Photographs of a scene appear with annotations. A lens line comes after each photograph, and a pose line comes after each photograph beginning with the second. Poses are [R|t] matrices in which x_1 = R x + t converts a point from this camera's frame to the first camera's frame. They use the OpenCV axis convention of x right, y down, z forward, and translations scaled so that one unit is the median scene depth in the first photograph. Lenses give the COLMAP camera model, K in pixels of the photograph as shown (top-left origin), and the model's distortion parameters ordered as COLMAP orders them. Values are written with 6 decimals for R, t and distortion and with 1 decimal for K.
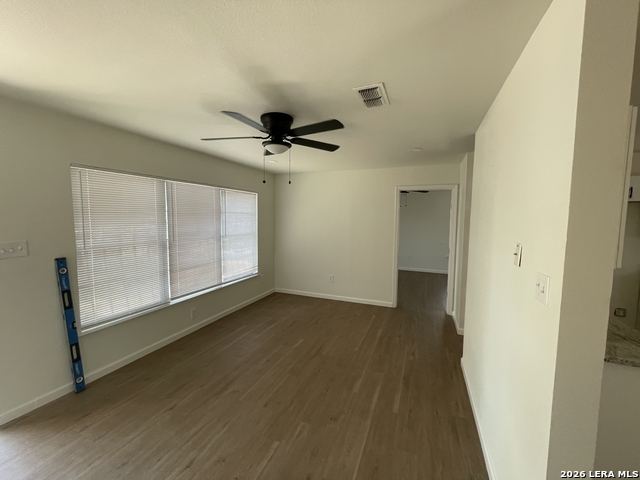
lens RADIAL K [[257.8, 0, 320.4], [0, 257.8, 238.2], [0, 0, 1]] dist [-0.001039, -0.000347]
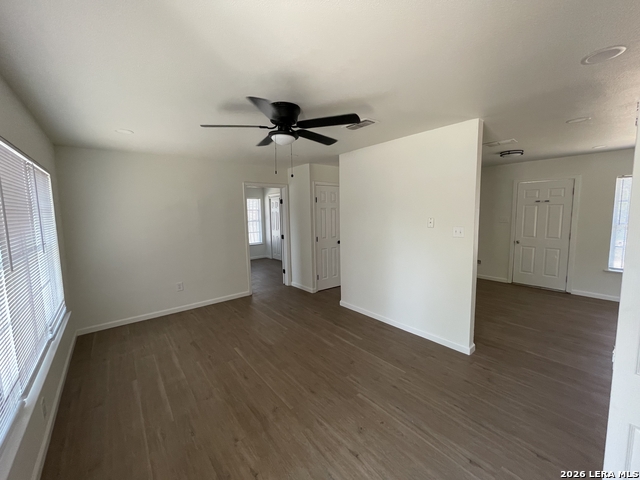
lens RADIAL K [[257.8, 0, 320.4], [0, 257.8, 238.2], [0, 0, 1]] dist [-0.001039, -0.000347]
pose [[0.476022, -0.108136, 0.872760, -0.806178], [0.098645, 0.992714, 0.069195, -0.020176], [-0.873883, 0.053155, 0.483221, 0.352392]]
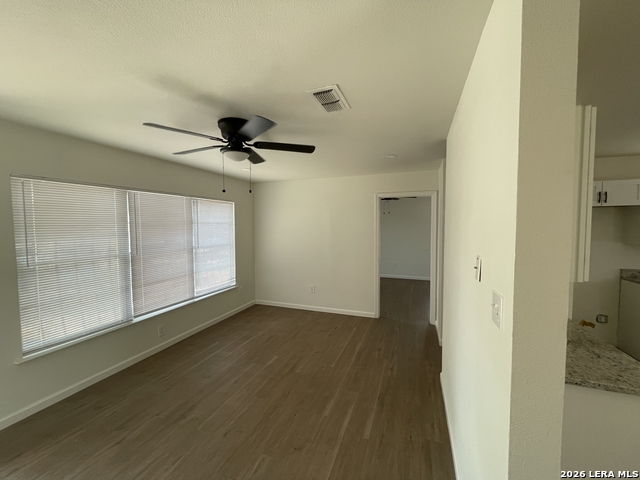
lens RADIAL K [[257.8, 0, 320.4], [0, 257.8, 238.2], [0, 0, 1]] dist [-0.001039, -0.000347]
pose [[0.999493, -0.016815, 0.027024, 0.087155], [0.017563, 0.999463, -0.027675, -0.012187], [-0.026545, 0.028136, 0.999252, 0.048425]]
